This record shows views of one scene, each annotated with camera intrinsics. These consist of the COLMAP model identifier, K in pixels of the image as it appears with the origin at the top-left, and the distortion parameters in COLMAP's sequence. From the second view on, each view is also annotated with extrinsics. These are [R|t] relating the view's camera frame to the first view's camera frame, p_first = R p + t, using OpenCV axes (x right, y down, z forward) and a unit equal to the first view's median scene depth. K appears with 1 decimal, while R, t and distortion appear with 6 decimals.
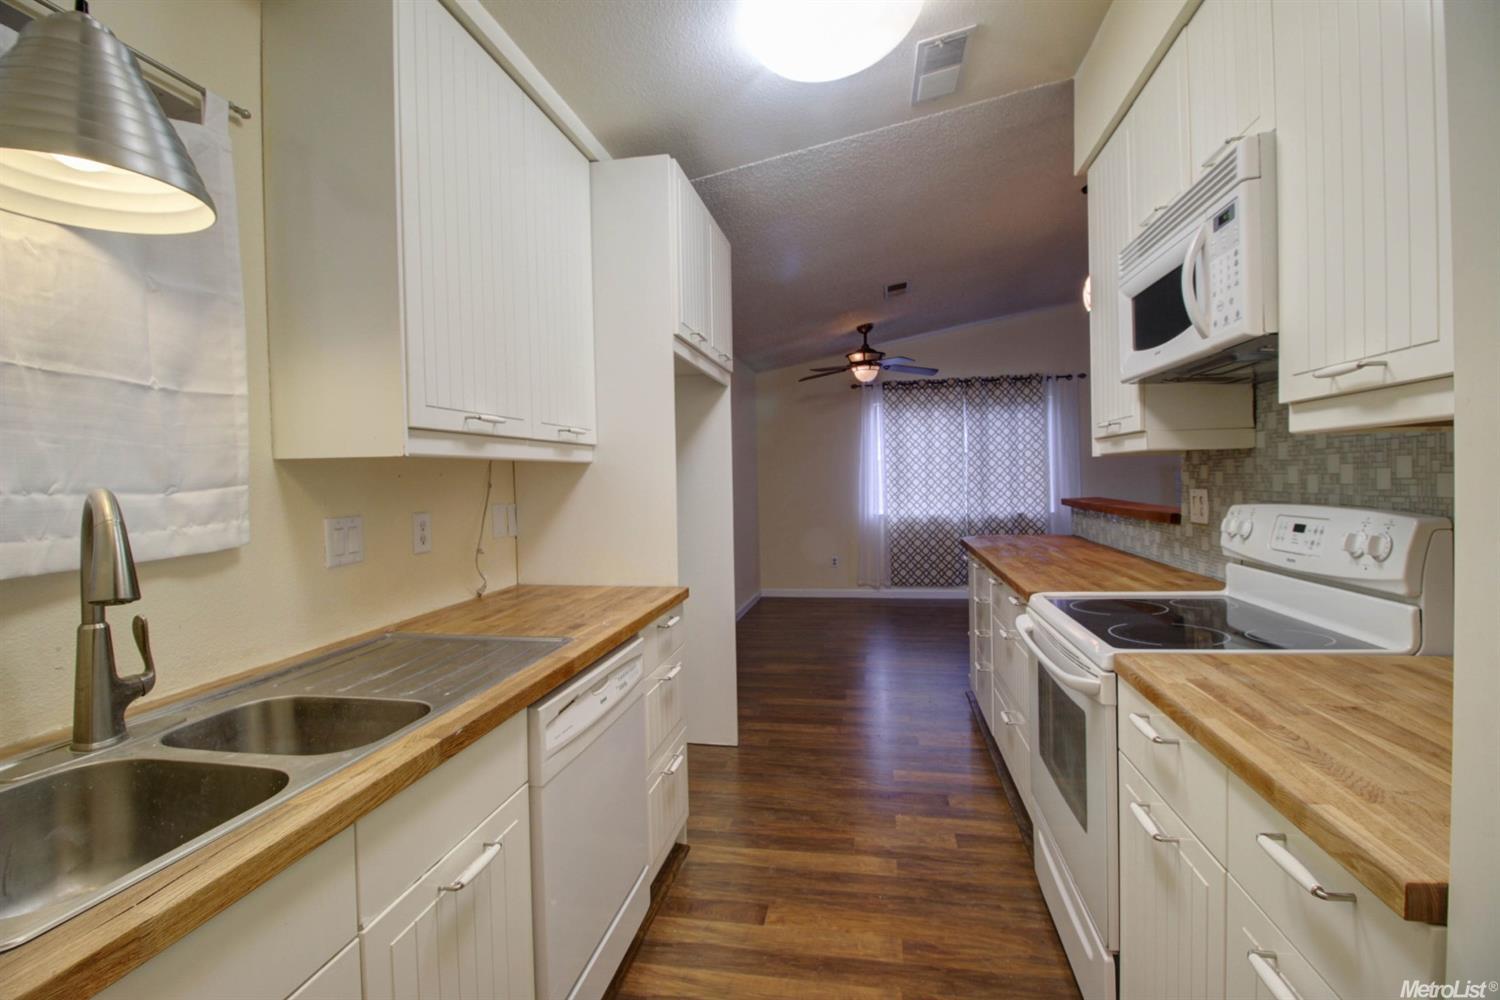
lens RADIAL K [[694.3, 0, 748.0], [0, 694.3, 491.8], [0, 0, 1]] dist [-0.019565, -0.004093]
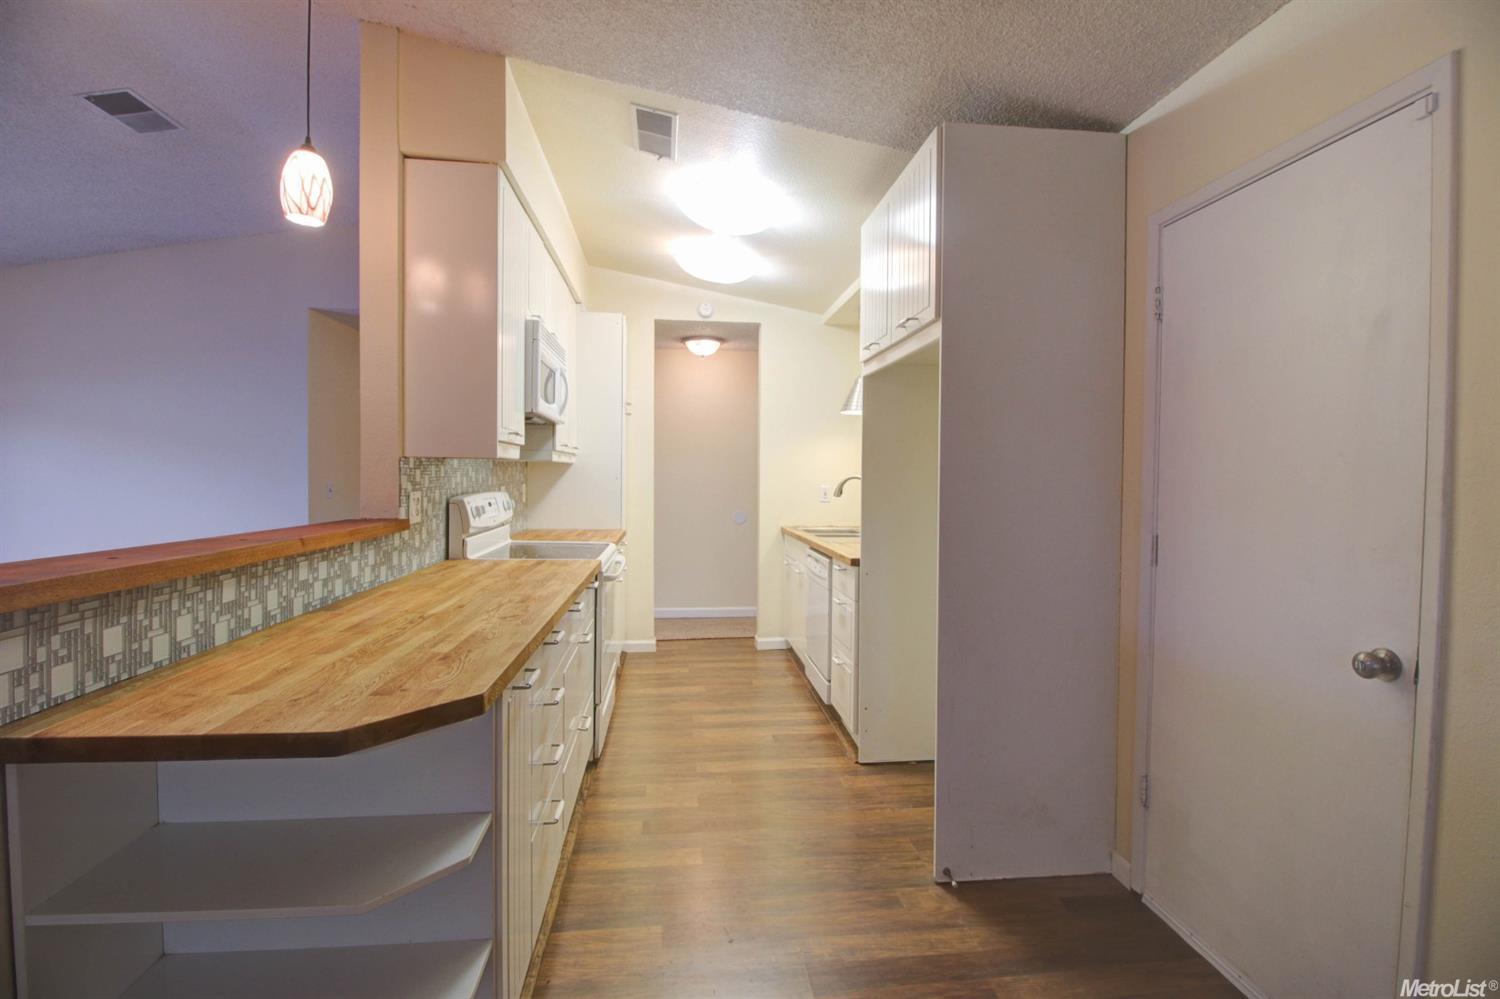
lens RADIAL K [[694.3, 0, 757.4], [0, 694.3, 500.9], [0, 0, 1]] dist [-0.019565, -0.004093]
pose [[-0.954338, 0.020920, -0.297997, 0.451847], [0.004375, 0.998417, 0.056080, -0.044249], [0.298698, 0.052215, -0.952918, 2.097519]]
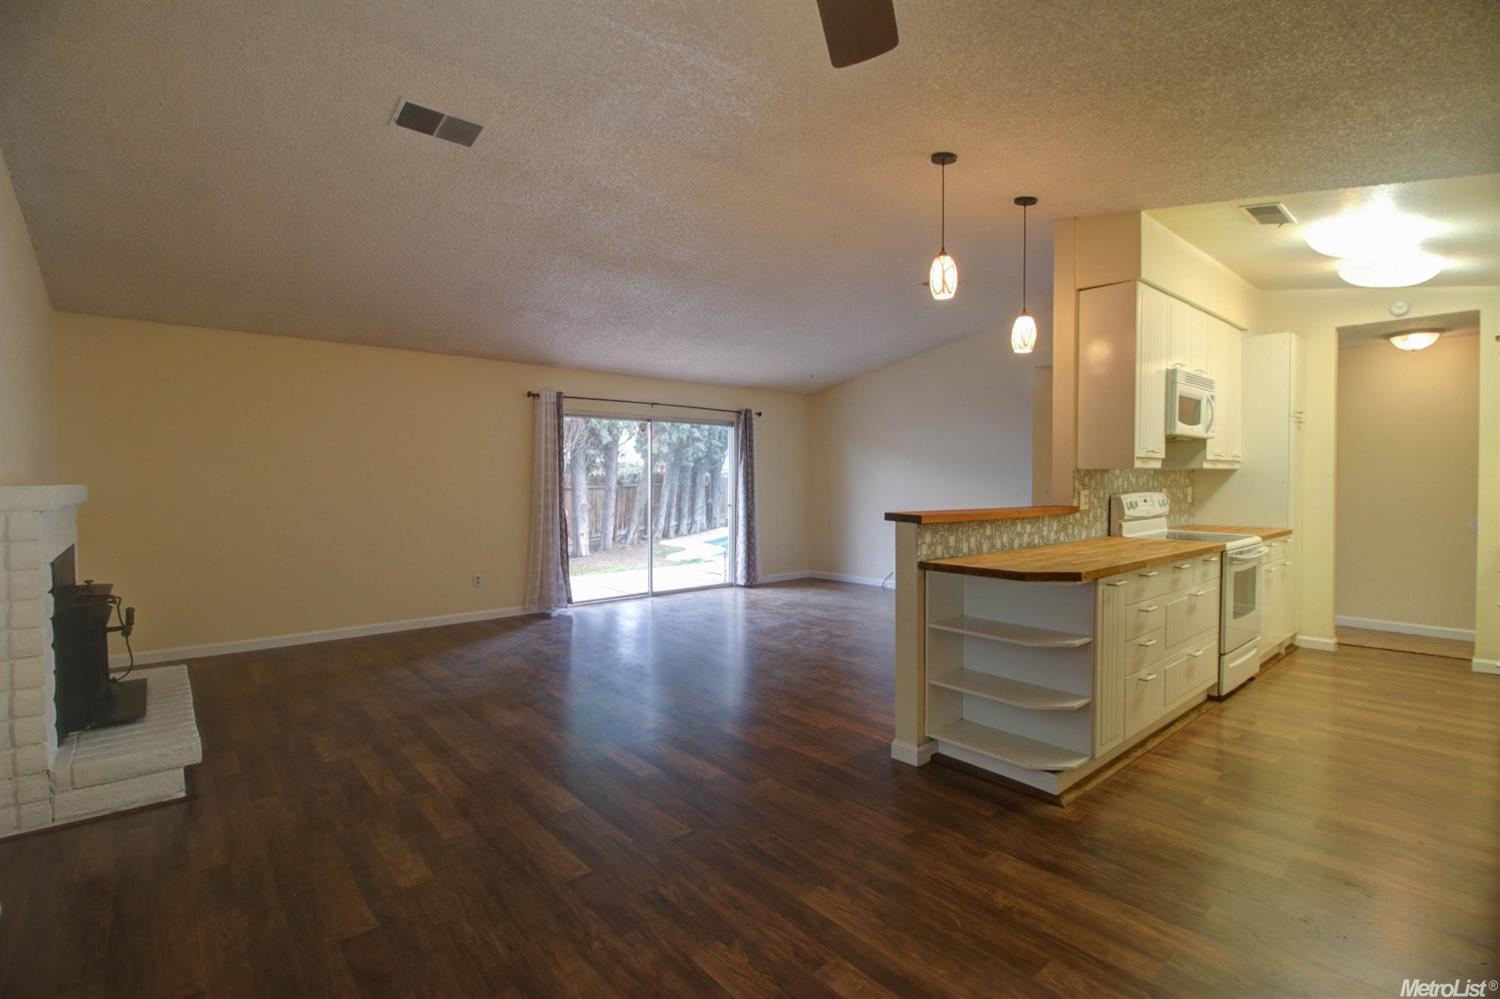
lens RADIAL K [[694.3, 0, 751.6], [0, 694.3, 496.8], [0, 0, 1]] dist [-0.019565, -0.004093]
pose [[-0.781299, 0.006847, 0.624119, 0.220041], [0.026590, 0.999397, 0.022322, -0.046039], [-0.623590, 0.034036, -0.781010, 2.769575]]
